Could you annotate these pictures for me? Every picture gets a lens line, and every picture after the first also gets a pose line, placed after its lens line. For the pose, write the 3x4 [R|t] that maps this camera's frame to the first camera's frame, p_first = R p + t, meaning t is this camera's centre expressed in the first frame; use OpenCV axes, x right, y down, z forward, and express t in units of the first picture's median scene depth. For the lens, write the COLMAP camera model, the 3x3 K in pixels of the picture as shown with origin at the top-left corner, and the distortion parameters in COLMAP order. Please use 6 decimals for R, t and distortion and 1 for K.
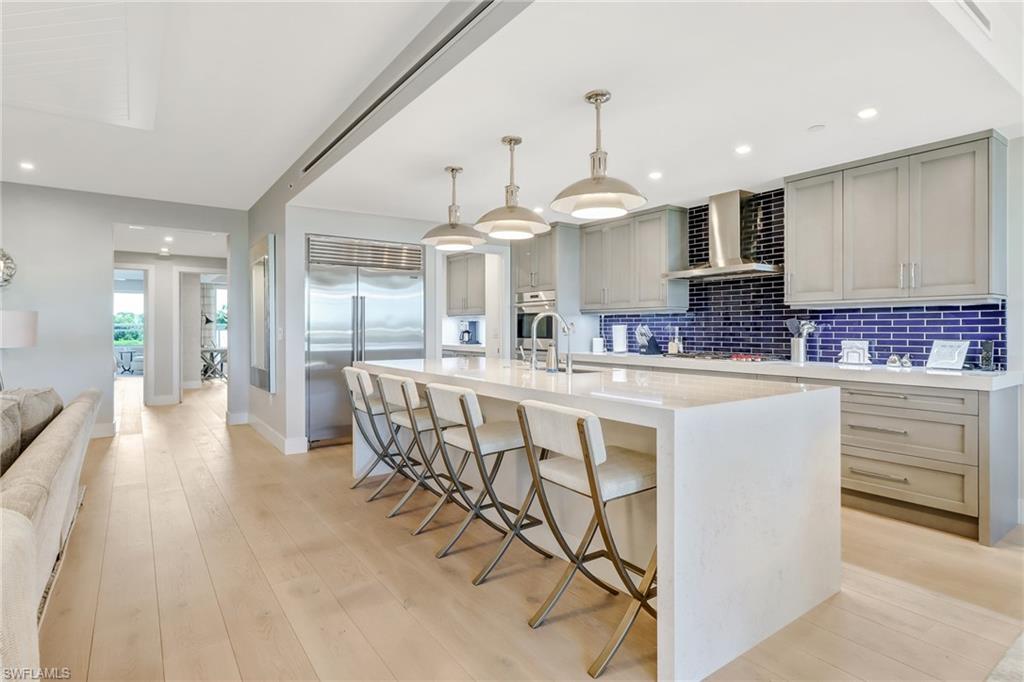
lens RADIAL K [[528.3, 0, 512.0], [0, 528.3, 341.0], [0, 0, 1]] dist [-0.000971, -0.000062]
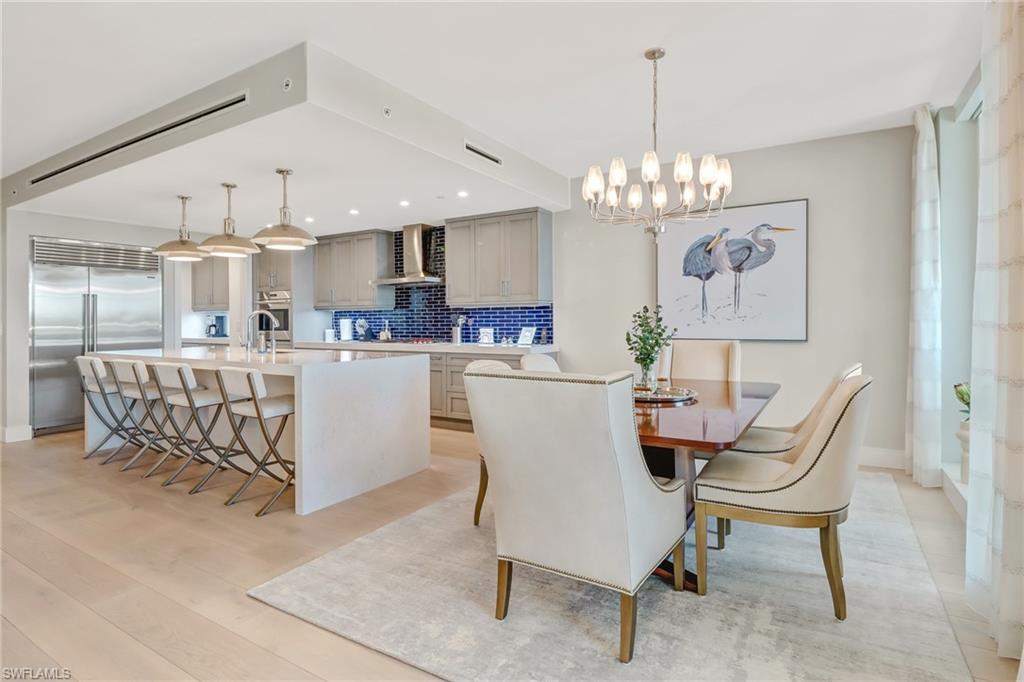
lens RADIAL K [[519.3, 0, 515.0], [0, 519.3, 323.7], [0, 0, 1]] dist [-0.001057, -0.000197]
pose [[0.918268, -0.011058, 0.395805, 0.101352], [0.018084, 0.999738, -0.014024, 0.007290], [-0.395547, 0.020036, 0.918227, -0.368304]]
